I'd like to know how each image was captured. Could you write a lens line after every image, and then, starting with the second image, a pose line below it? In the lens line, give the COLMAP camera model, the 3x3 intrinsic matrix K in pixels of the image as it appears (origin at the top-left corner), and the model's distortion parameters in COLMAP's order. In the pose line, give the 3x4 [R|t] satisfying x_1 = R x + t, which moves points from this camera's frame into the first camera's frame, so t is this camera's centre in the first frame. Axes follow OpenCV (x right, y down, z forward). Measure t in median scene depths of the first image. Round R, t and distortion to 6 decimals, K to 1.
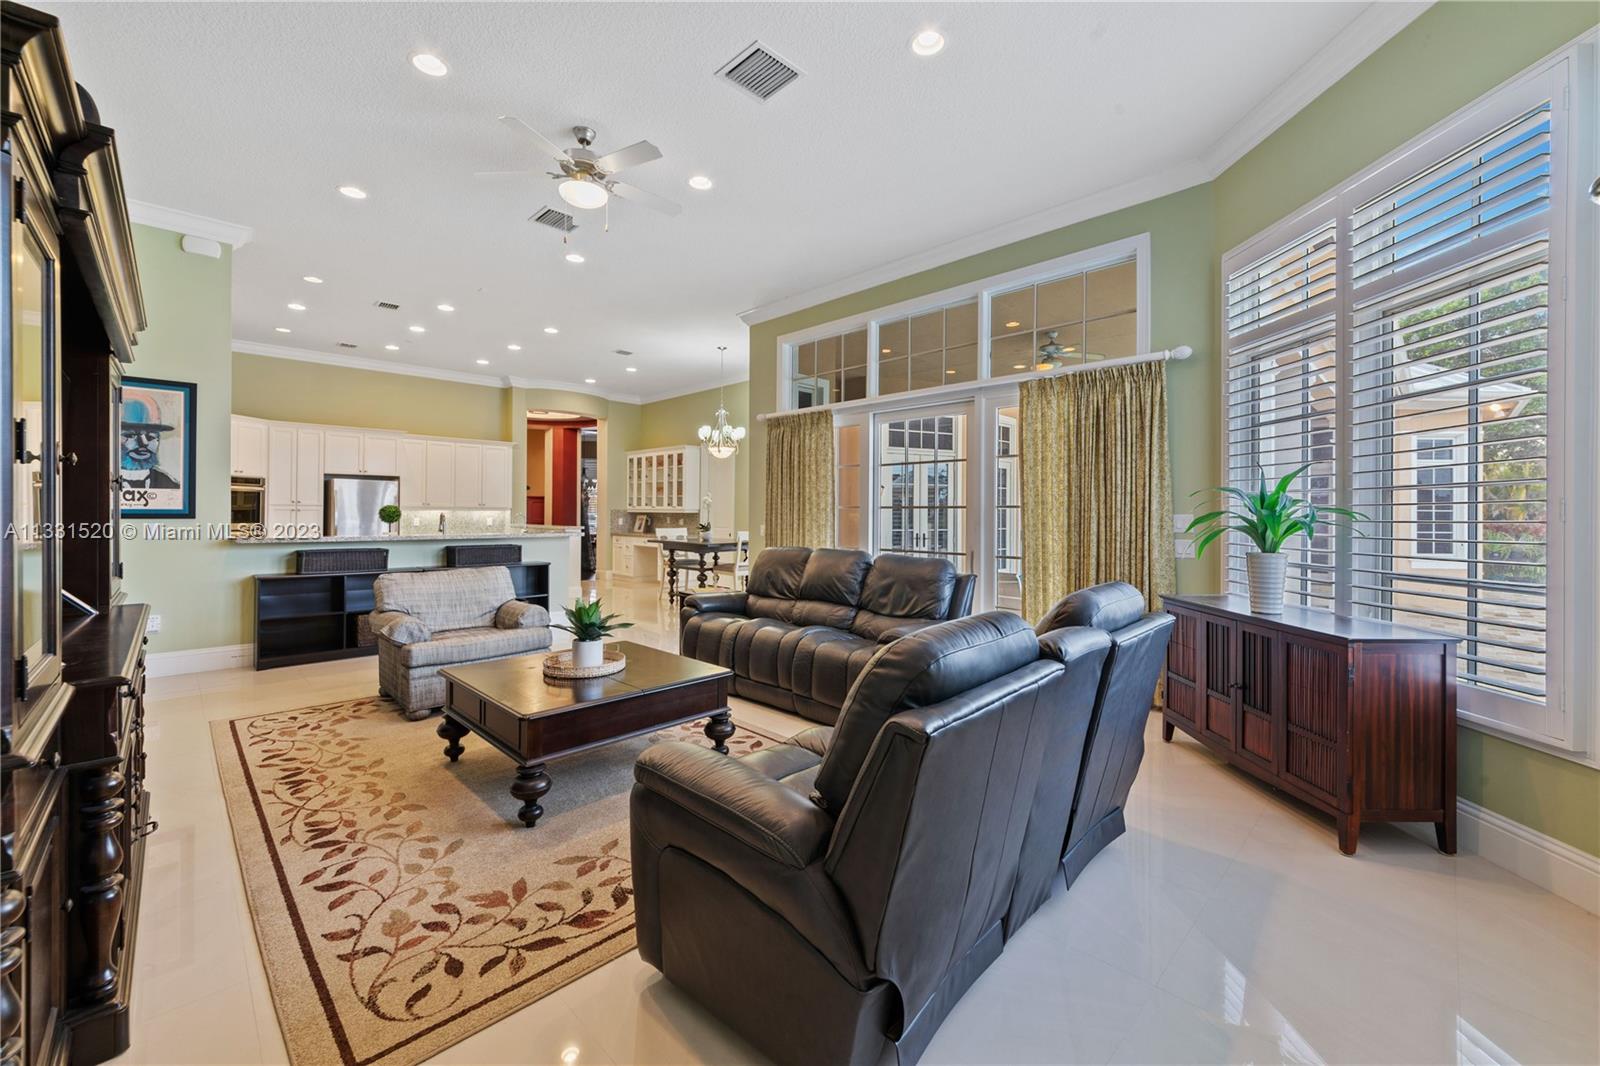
lens RADIAL K [[633.0, 0, 815.7], [0, 633.0, 512.0], [0, 0, 1]] dist [-0.008415, -0.001112]
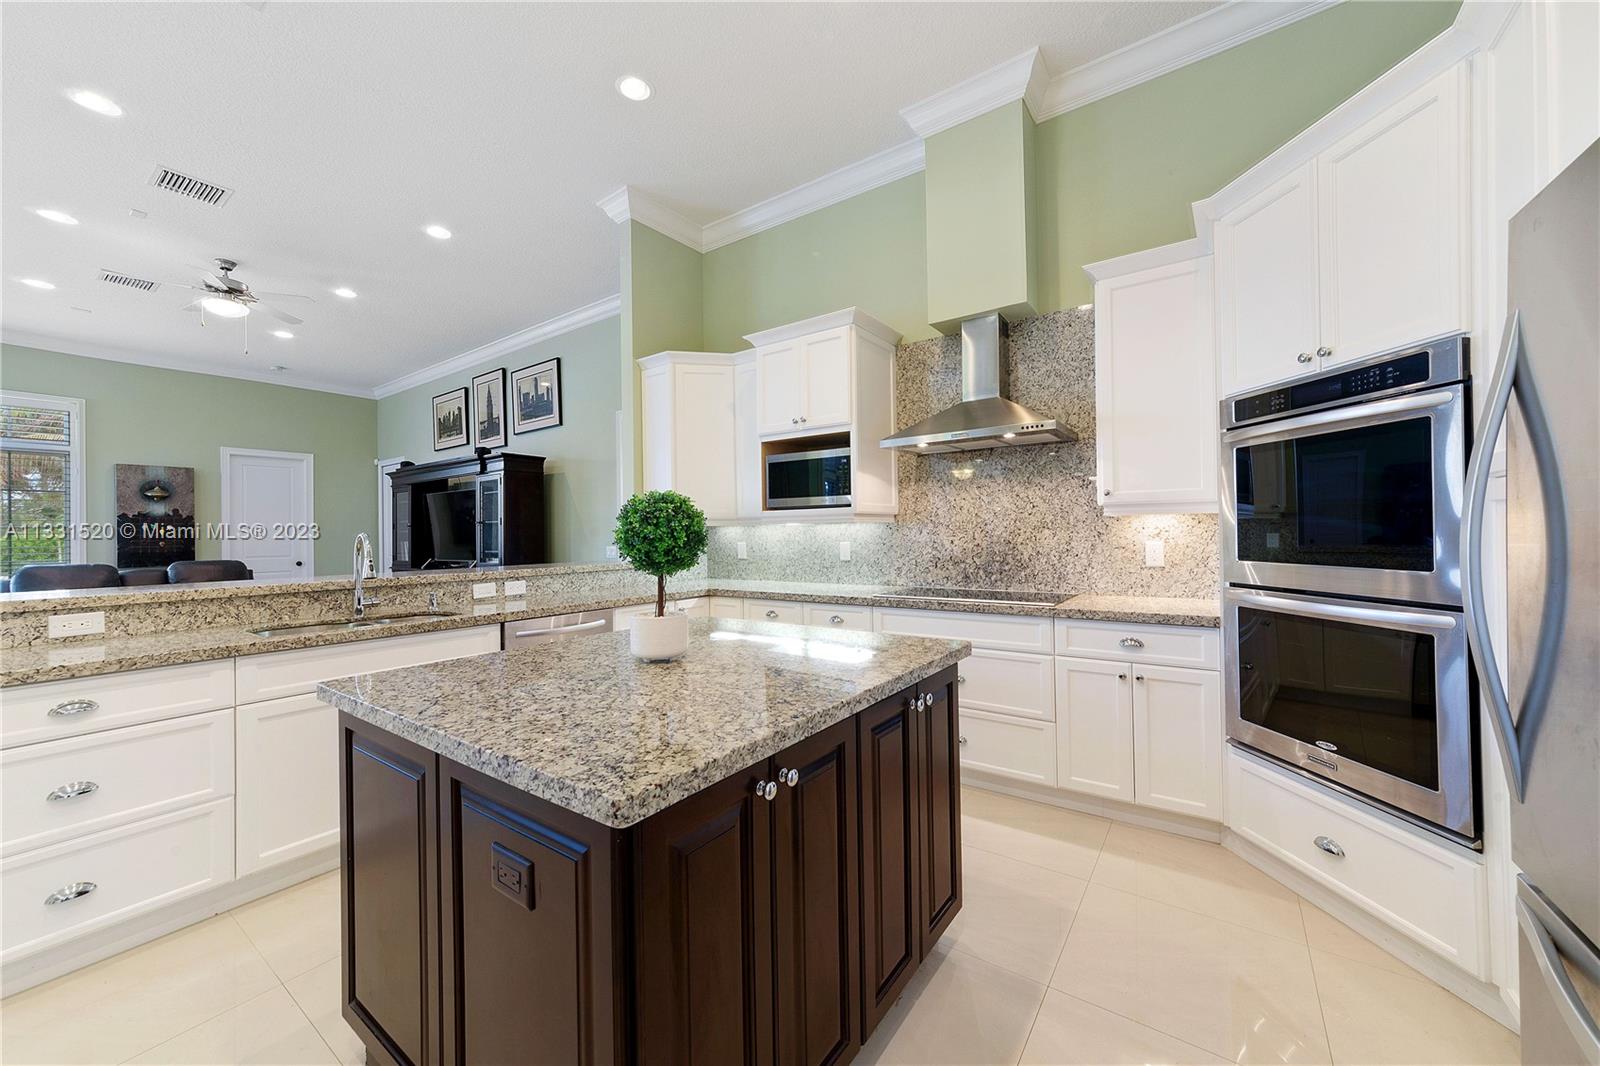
lens RADIAL K [[591.9, 0, 802.4], [0, 591.9, 532.1], [0, 0, 1]] dist [-0.003065, 0.002979]
pose [[-0.987842, 0.011001, -0.155072, -2.186726], [0.011310, 0.999935, -0.001110, 0.015864], [0.155050, -0.002851, -0.987903, 3.835063]]
